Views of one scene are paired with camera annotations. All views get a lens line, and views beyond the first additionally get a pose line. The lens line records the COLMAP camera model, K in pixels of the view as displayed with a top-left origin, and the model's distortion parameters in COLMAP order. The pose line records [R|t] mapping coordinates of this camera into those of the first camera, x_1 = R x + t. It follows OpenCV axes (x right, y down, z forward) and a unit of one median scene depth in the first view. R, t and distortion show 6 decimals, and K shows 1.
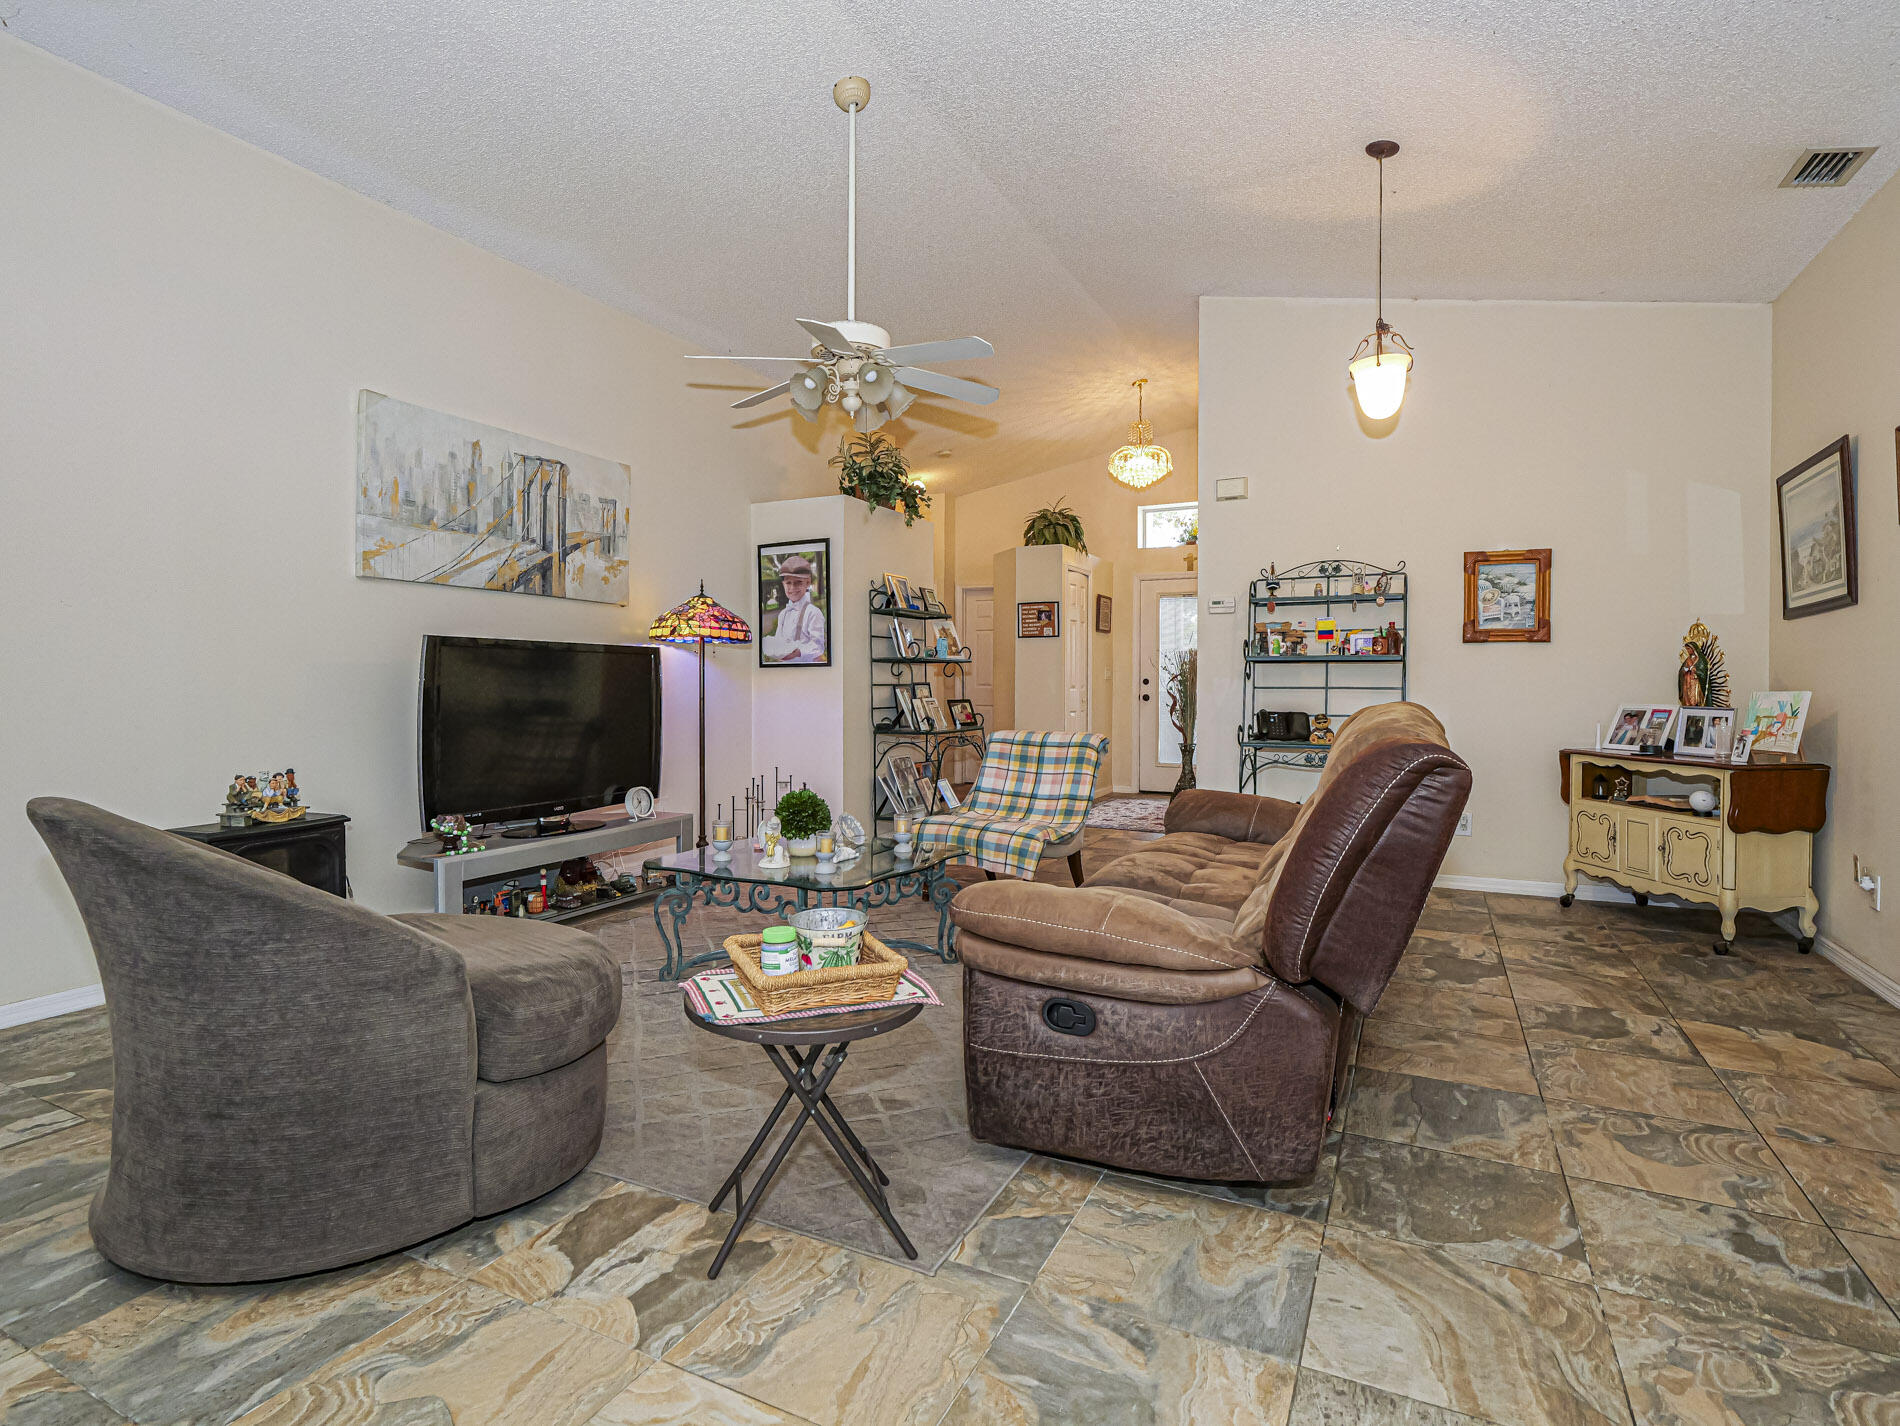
lens RADIAL K [[960.8, 0, 924.7], [0, 960.8, 690.8], [0, 0, 1]] dist [-0.007472, -0.000788]
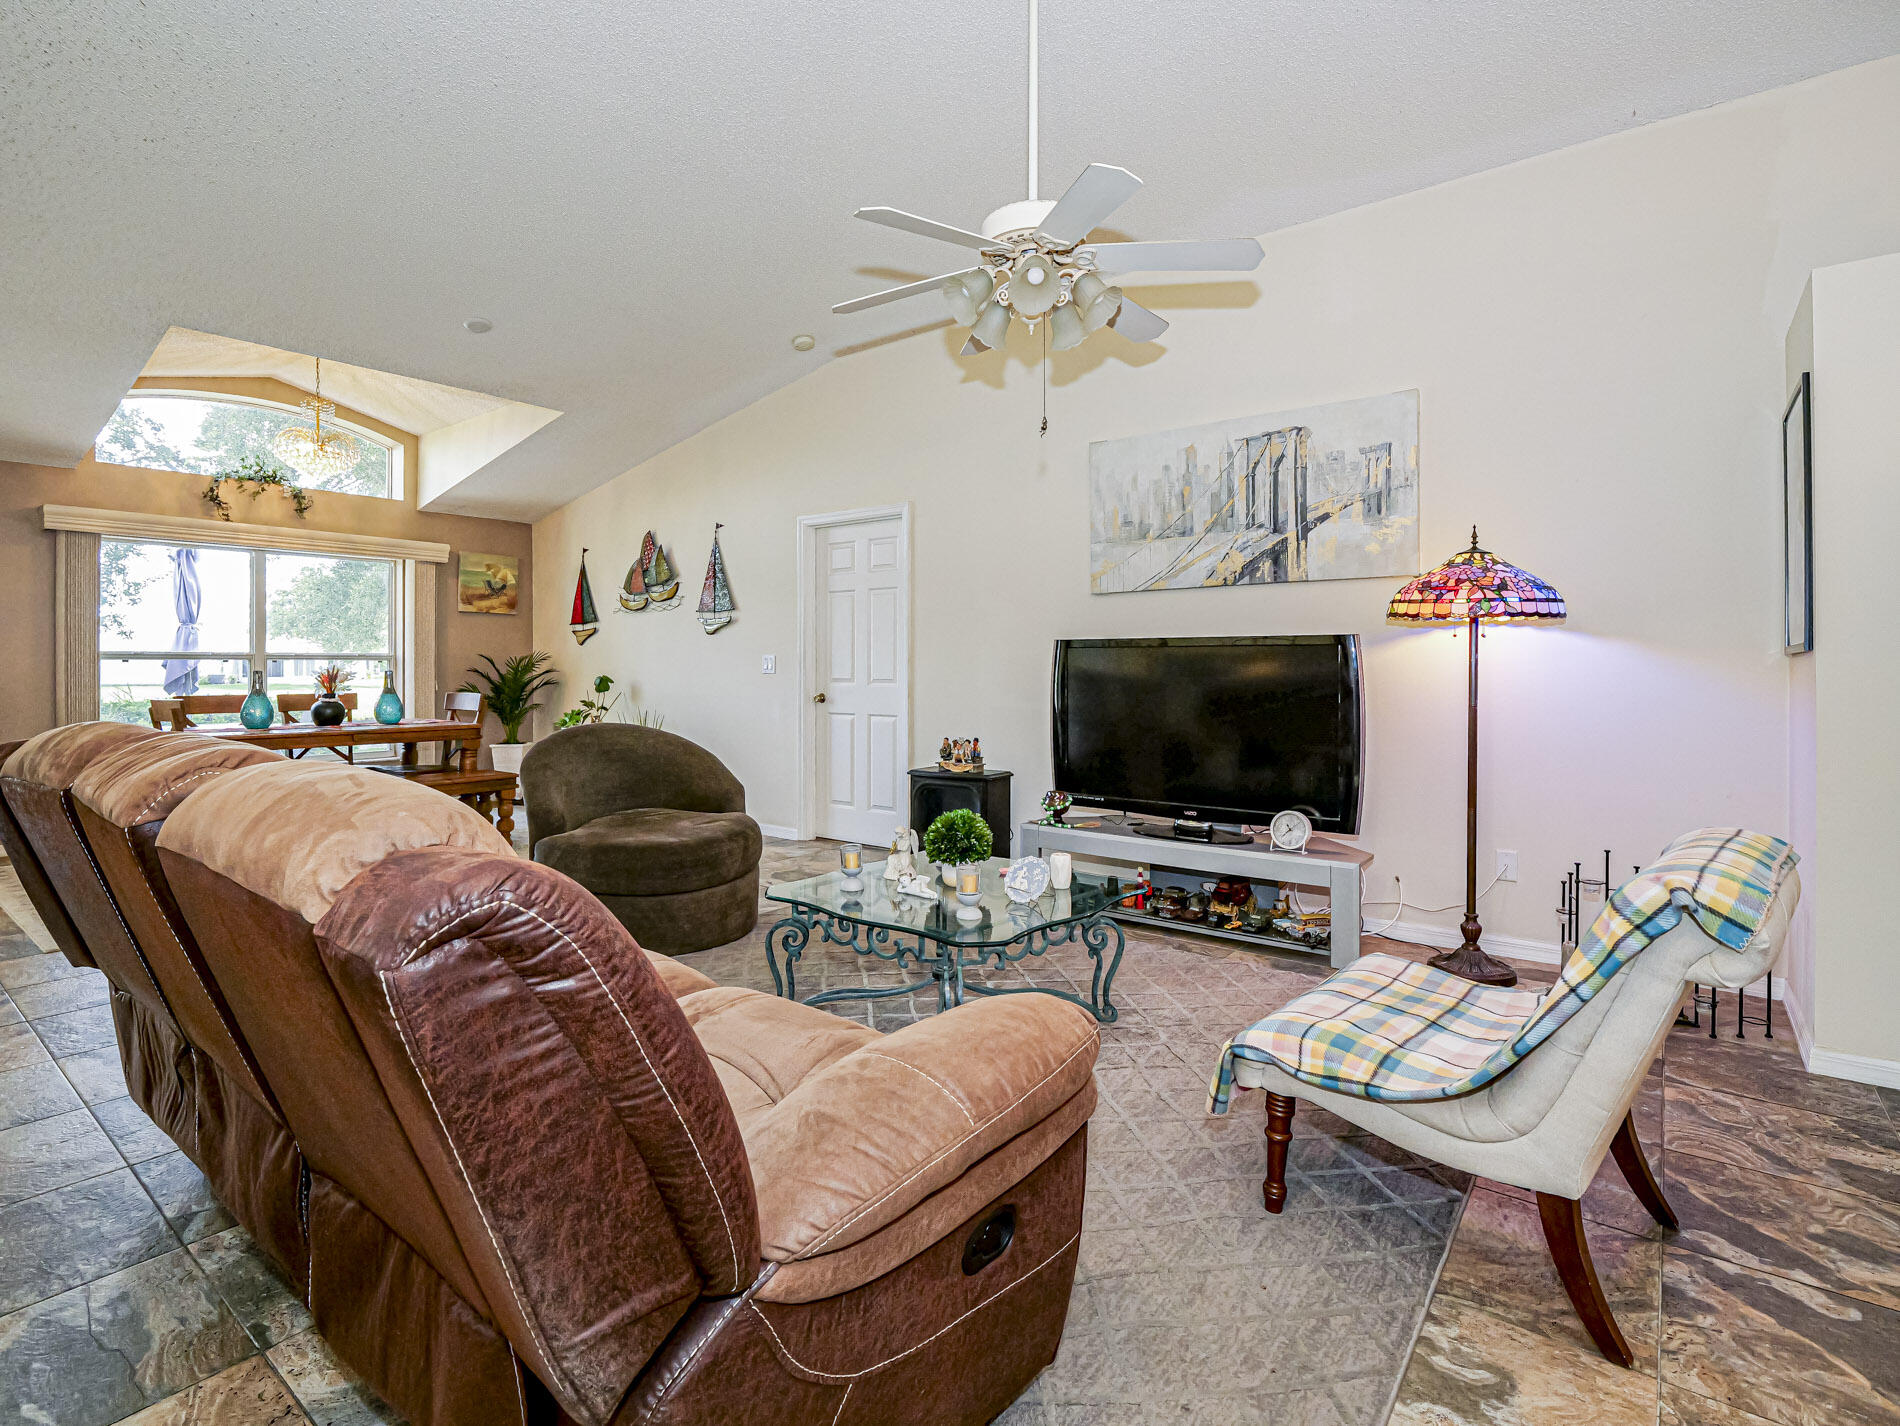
lens RADIAL K [[875.9, 0, 882.4], [0, 875.9, 673.4], [0, 0, 1]] dist [-0.009241, -0.000349]
pose [[-0.212012, -0.000317, -0.977267, 0.463902], [-0.005484, 0.999985, 0.000866, -0.012696], [0.977252, 0.005543, -0.212010, 0.780723]]
